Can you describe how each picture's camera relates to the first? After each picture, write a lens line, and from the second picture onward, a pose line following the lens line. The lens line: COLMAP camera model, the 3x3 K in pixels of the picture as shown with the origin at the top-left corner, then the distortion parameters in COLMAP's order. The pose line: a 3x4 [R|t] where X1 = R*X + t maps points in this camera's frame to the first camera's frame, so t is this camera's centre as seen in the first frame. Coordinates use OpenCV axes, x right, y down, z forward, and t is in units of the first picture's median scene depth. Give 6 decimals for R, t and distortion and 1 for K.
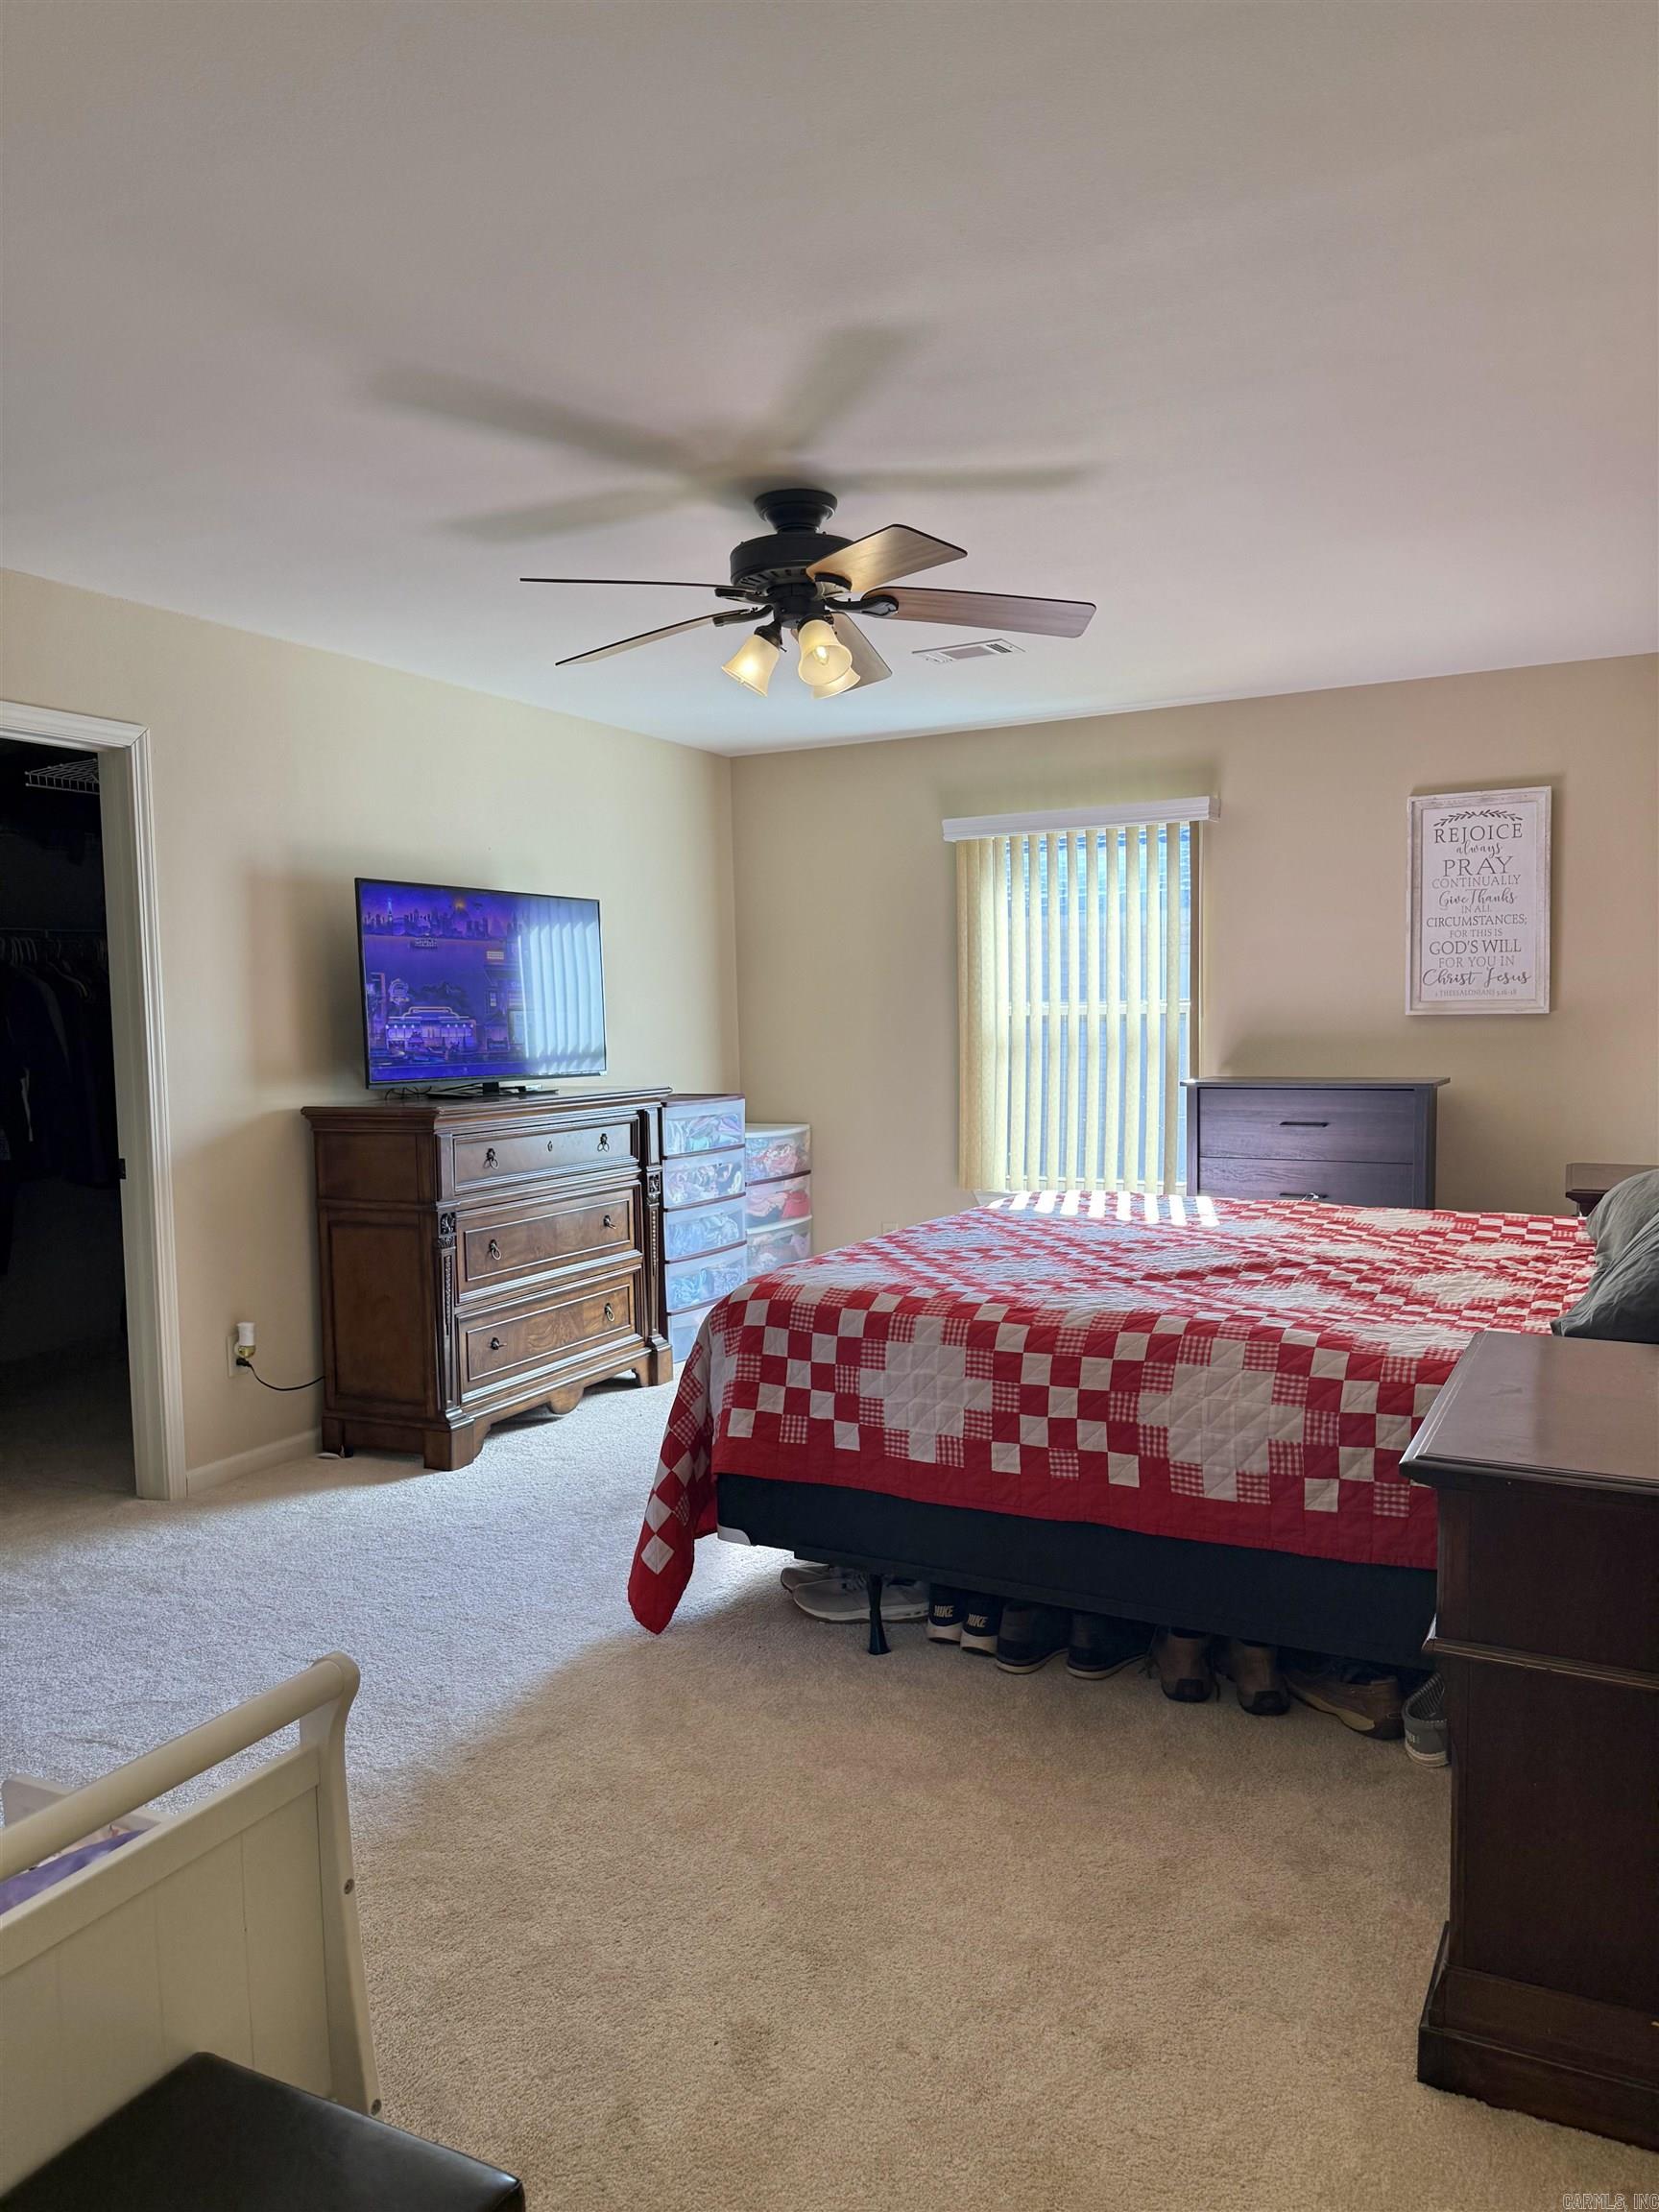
lens RADIAL K [[1559.3, 0, 831.3], [0, 1559.3, 1110.4], [0, 0, 1]] dist [0.080009, -0.103473]
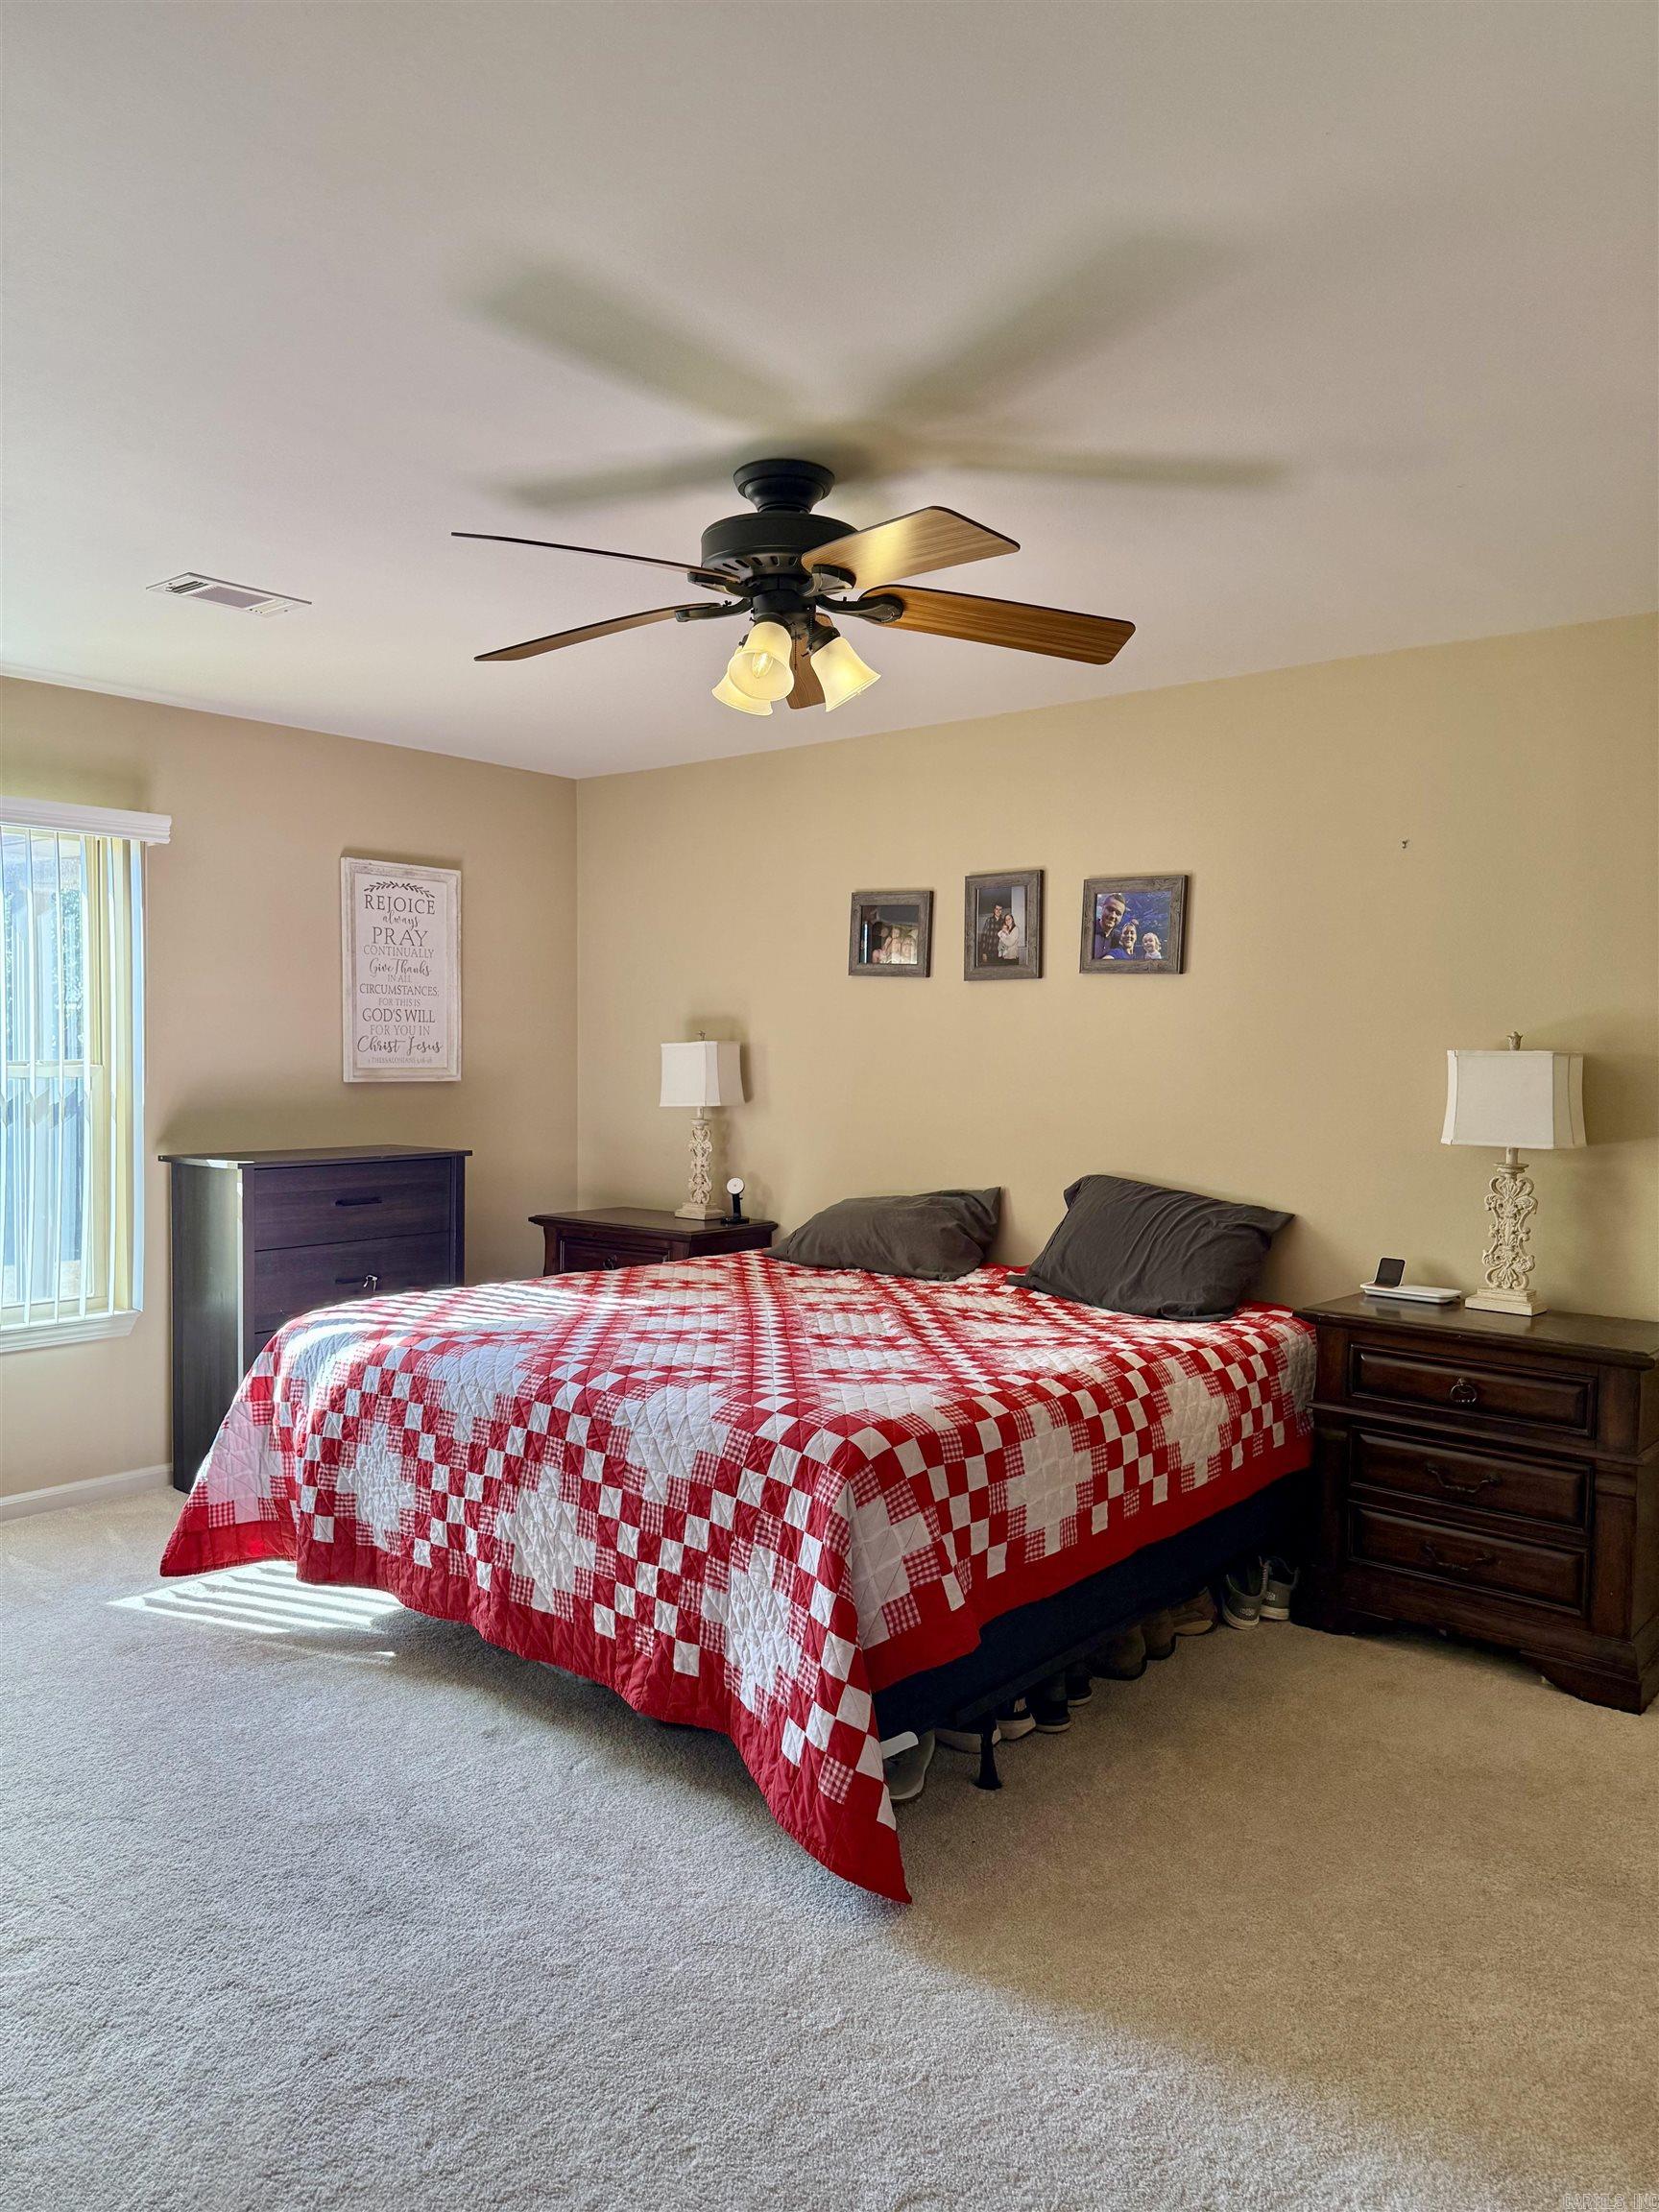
lens RADIAL K [[1559.3, 0, 830.9], [0, 1559.3, 1107.3], [0, 0, 1]] dist [0.080009, -0.103473]
pose [[0.200297, -0.020308, 0.979525, -0.534727], [0.049288, 0.998728, 0.010628, -0.041893], [-0.978495, 0.046150, 0.201043, 0.531941]]
